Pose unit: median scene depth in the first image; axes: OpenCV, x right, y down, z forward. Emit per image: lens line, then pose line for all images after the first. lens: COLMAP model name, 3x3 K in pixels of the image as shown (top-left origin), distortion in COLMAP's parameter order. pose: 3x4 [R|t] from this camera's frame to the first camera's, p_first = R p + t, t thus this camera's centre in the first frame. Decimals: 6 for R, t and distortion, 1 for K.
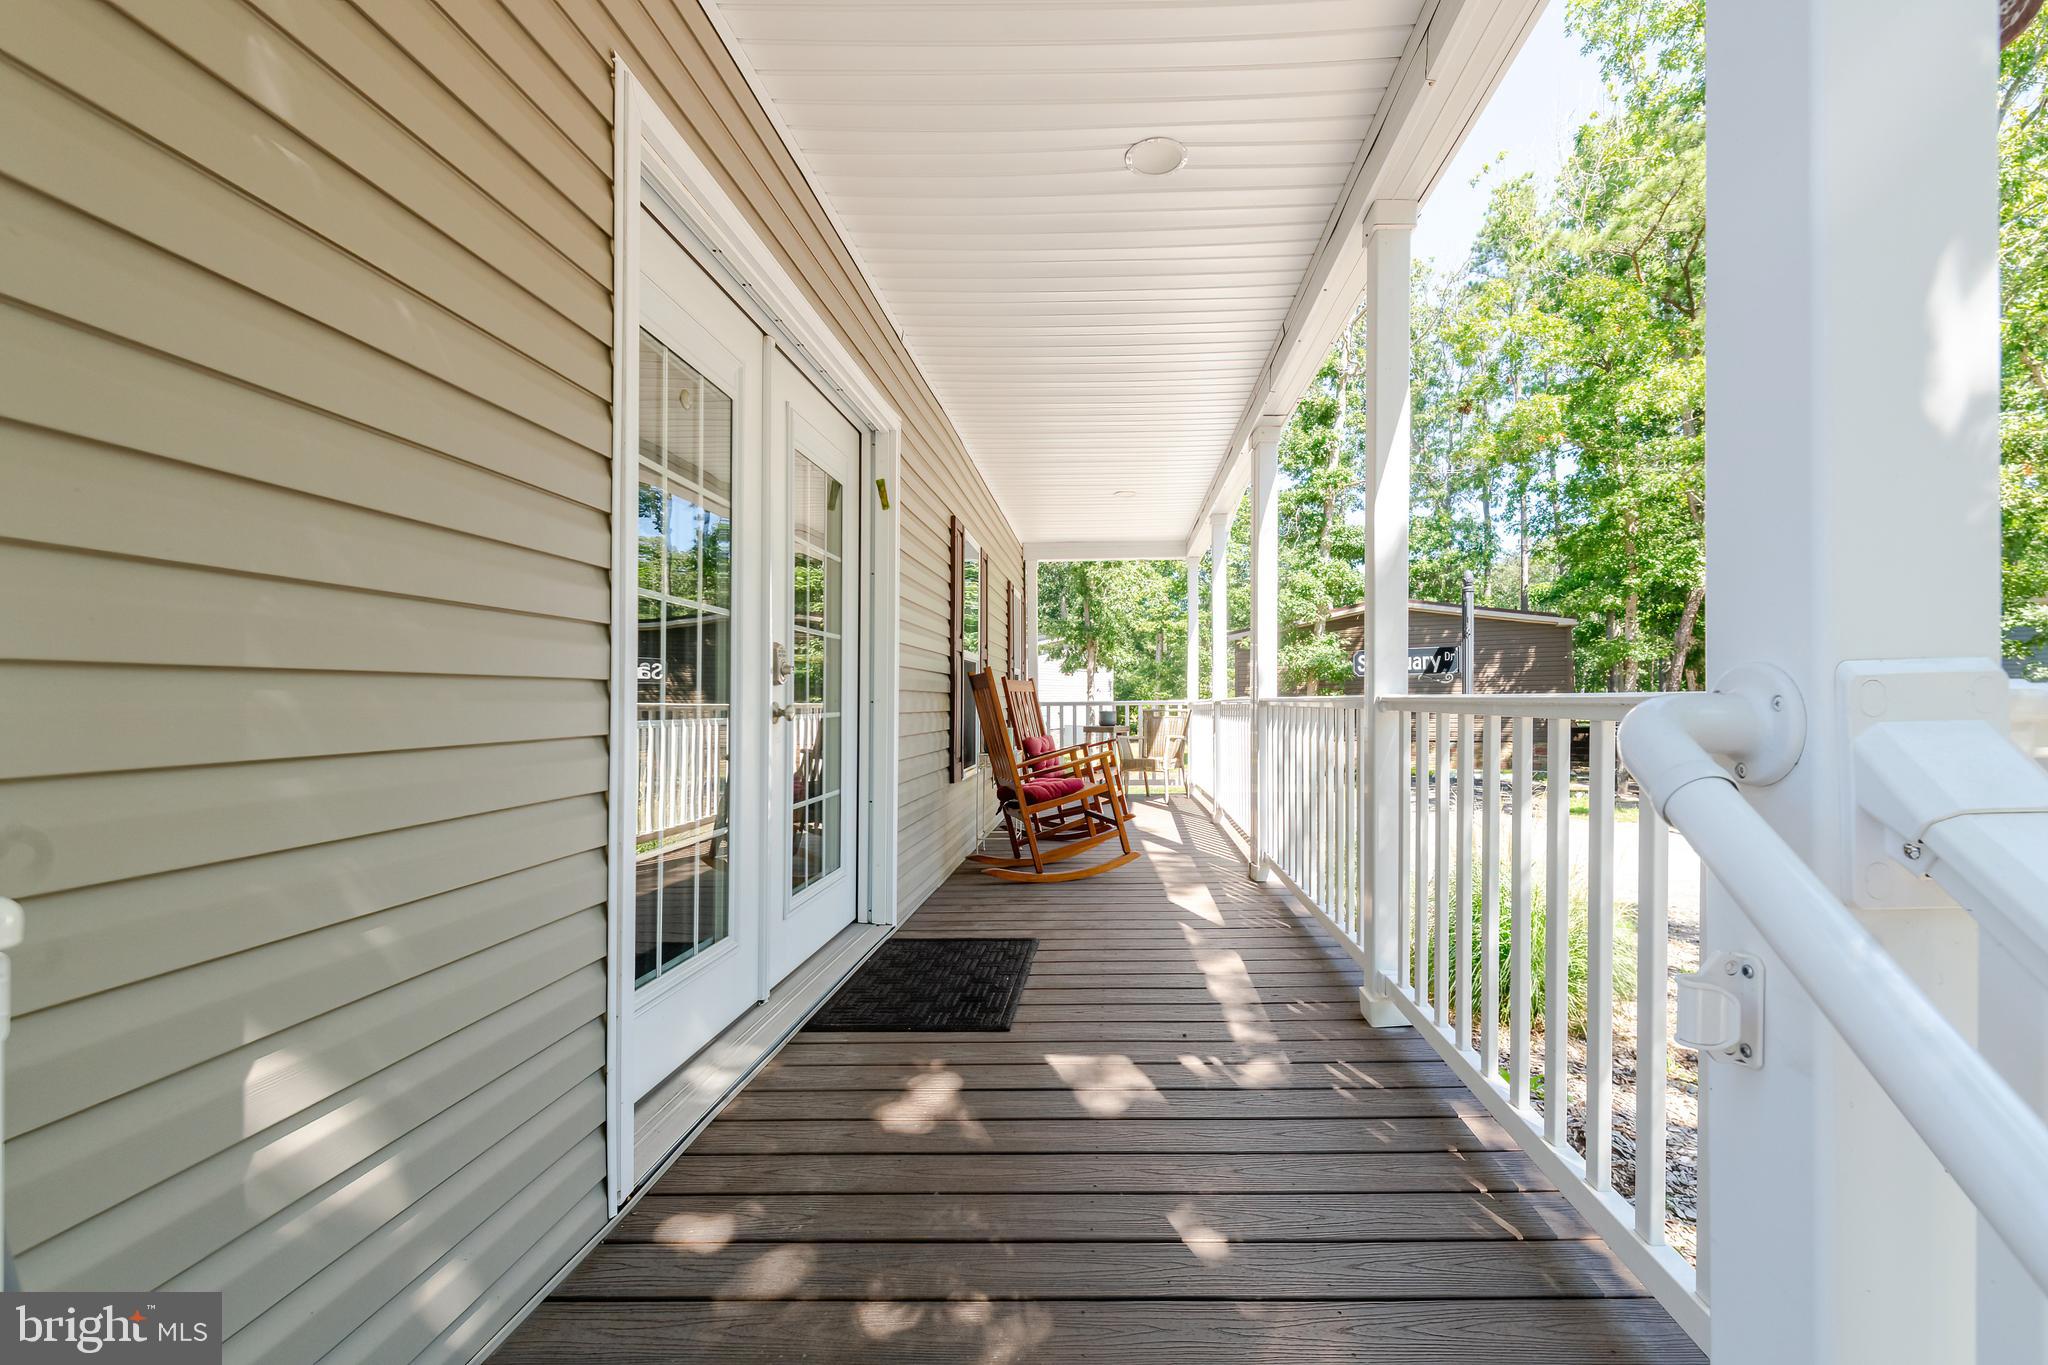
lens RADIAL K [[853.4, 0, 1089.2], [0, 853.4, 702.4], [0, 0, 1]] dist [0.001725, 0.000172]
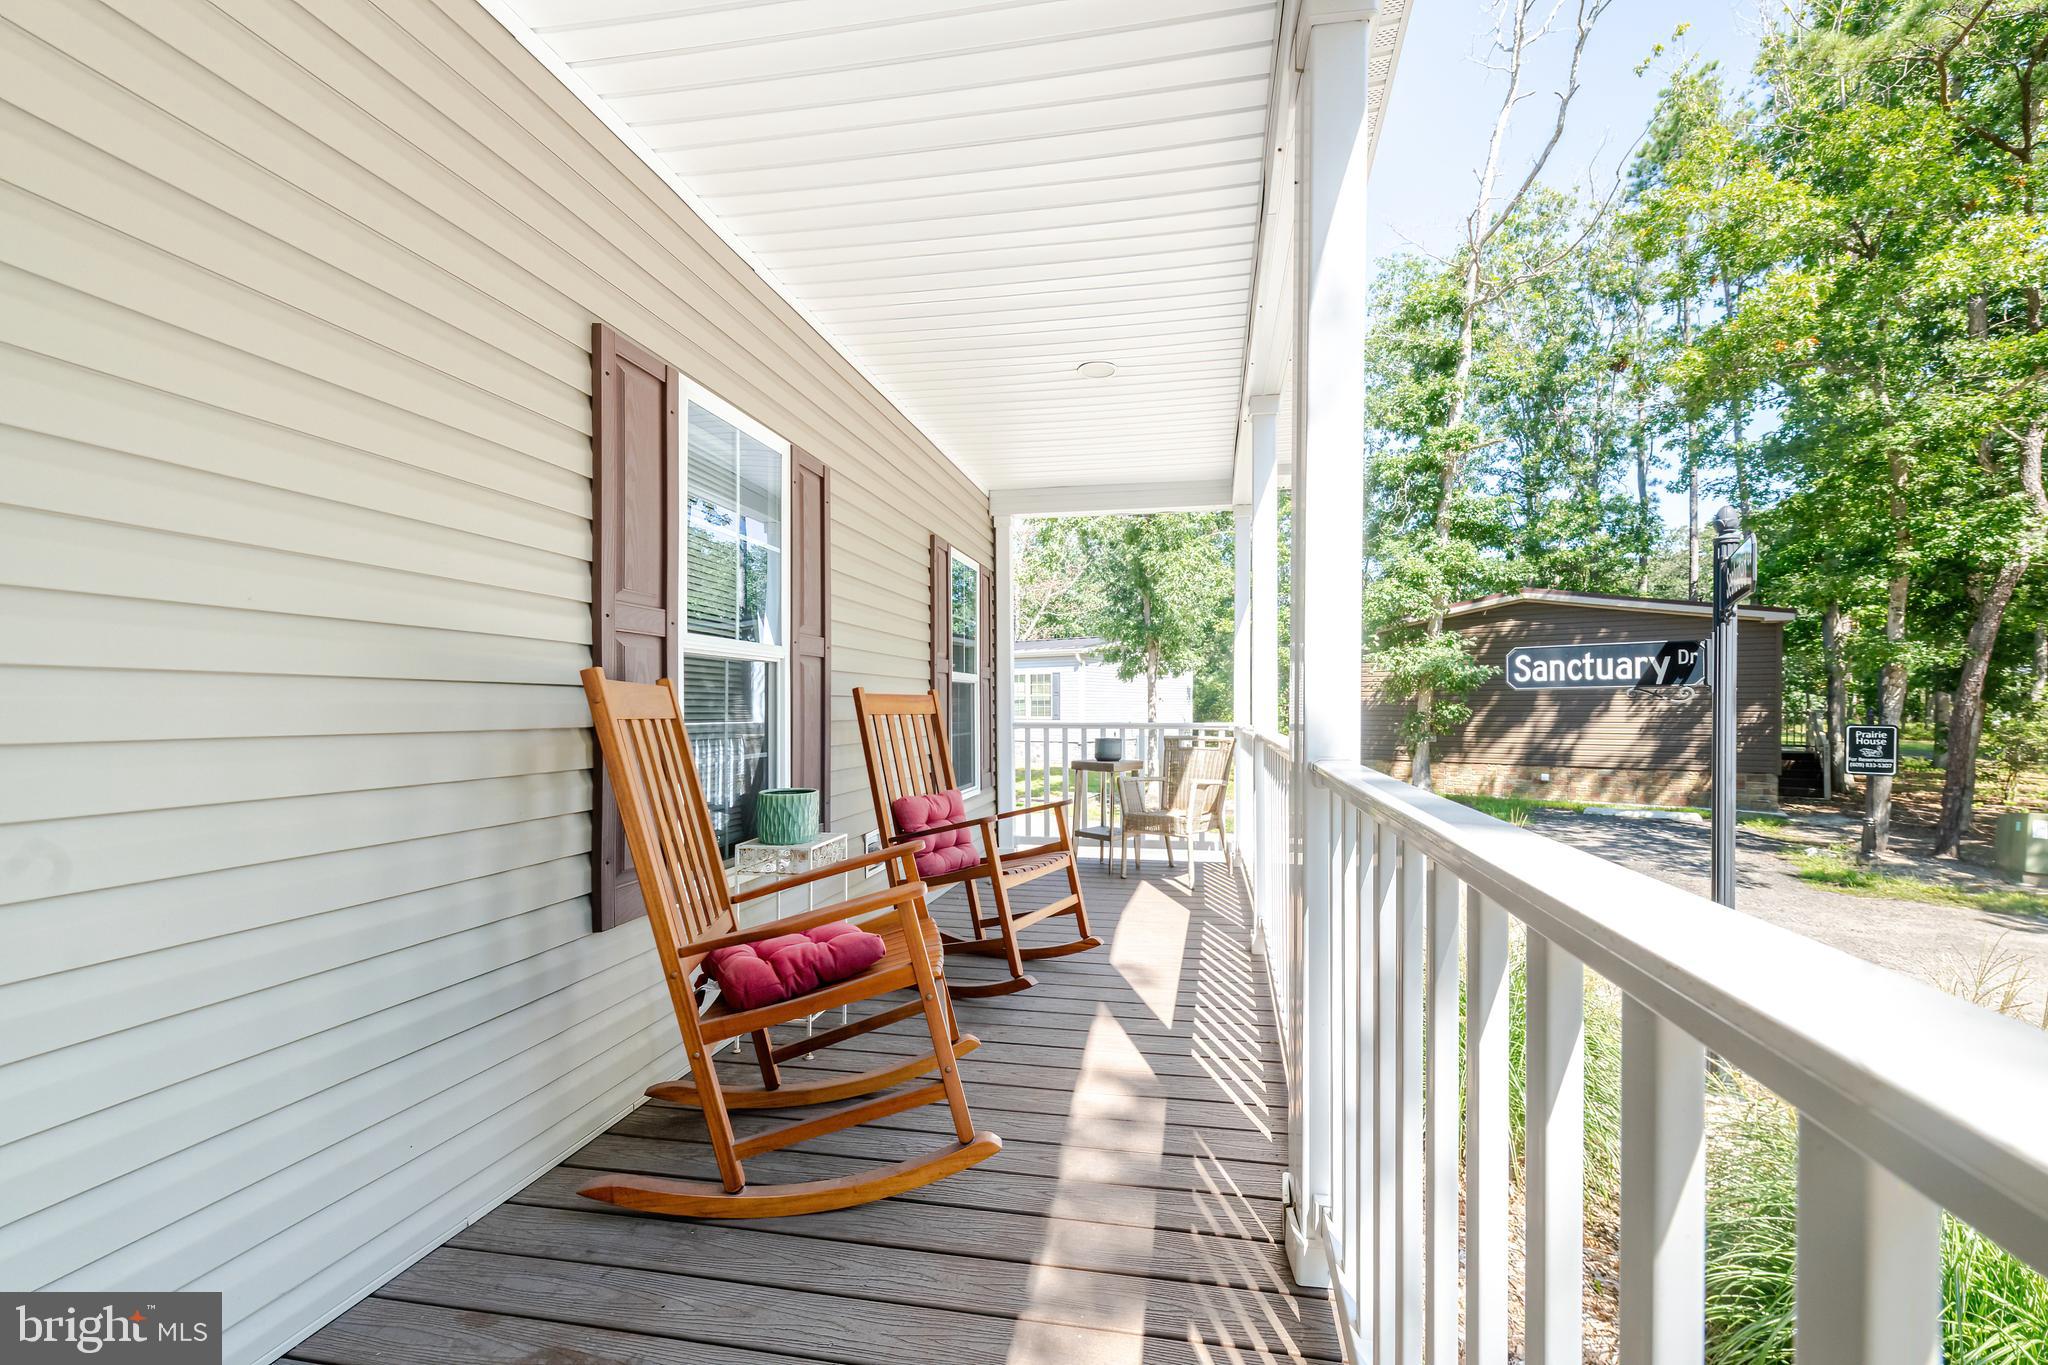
lens RADIAL K [[900.0, 0, 1023.4], [0, 900.0, 691.9], [0, 0, 1]] dist [-0.000093, -0.000263]
pose [[0.986891, 0.008974, -0.161139, 0.023779], [-0.012028, 0.999766, -0.017988, -0.004358], [0.160939, 0.019690, 0.986768, 0.101960]]
